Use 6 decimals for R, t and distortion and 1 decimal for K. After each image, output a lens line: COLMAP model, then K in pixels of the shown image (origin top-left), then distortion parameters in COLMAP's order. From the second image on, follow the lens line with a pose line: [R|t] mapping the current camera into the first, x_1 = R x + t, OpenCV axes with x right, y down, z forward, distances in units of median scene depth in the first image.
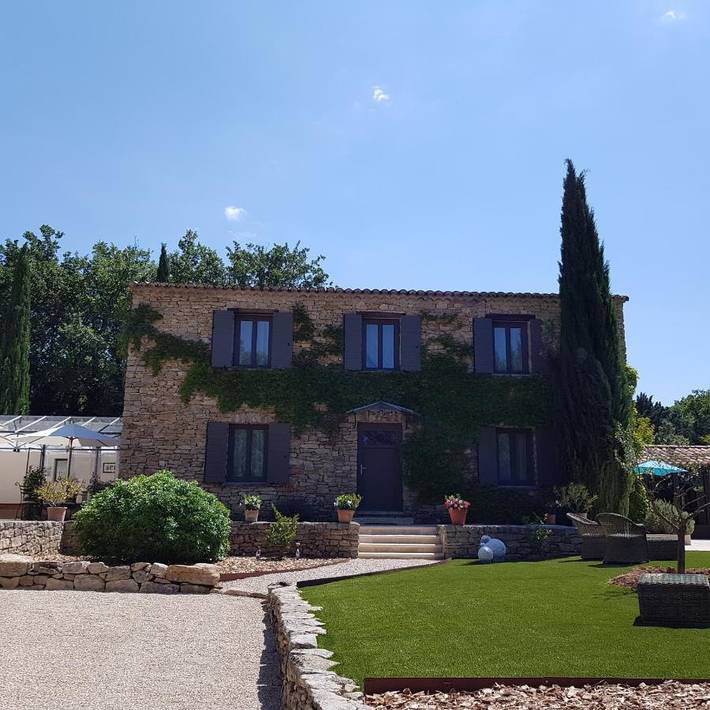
lens RADIAL K [[731.9, 0, 355.1], [0, 731.9, 320.0], [0, 0, 1]] dist [0.019401, -0.012248]
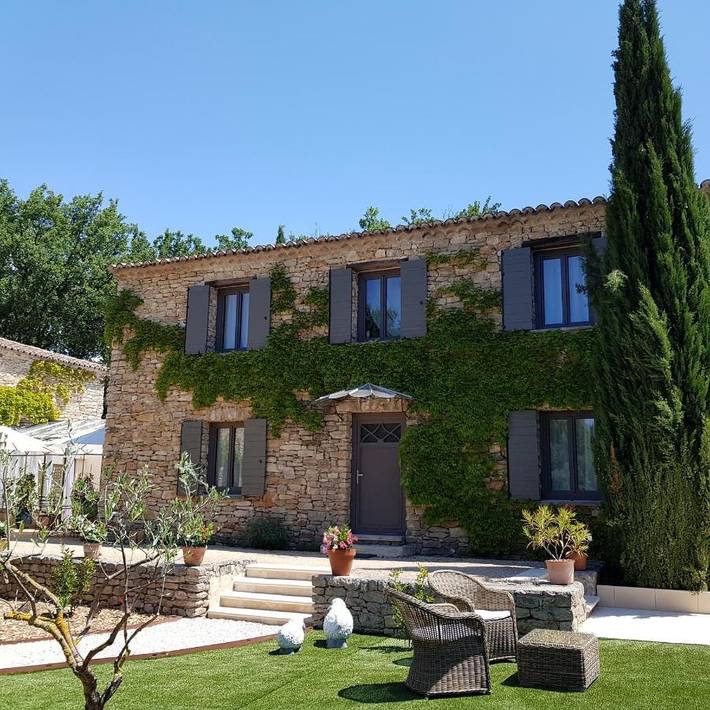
lens RADIAL K [[731.9, 0, 355.1], [0, 731.9, 320.0], [0, 0, 1]] dist [0.019401, -0.012248]
pose [[0.889503, -0.103495, -0.445054, 0.345000], [0.112876, 0.993594, -0.005455, 0.050706], [0.442767, -0.045384, 0.895487, 0.342156]]
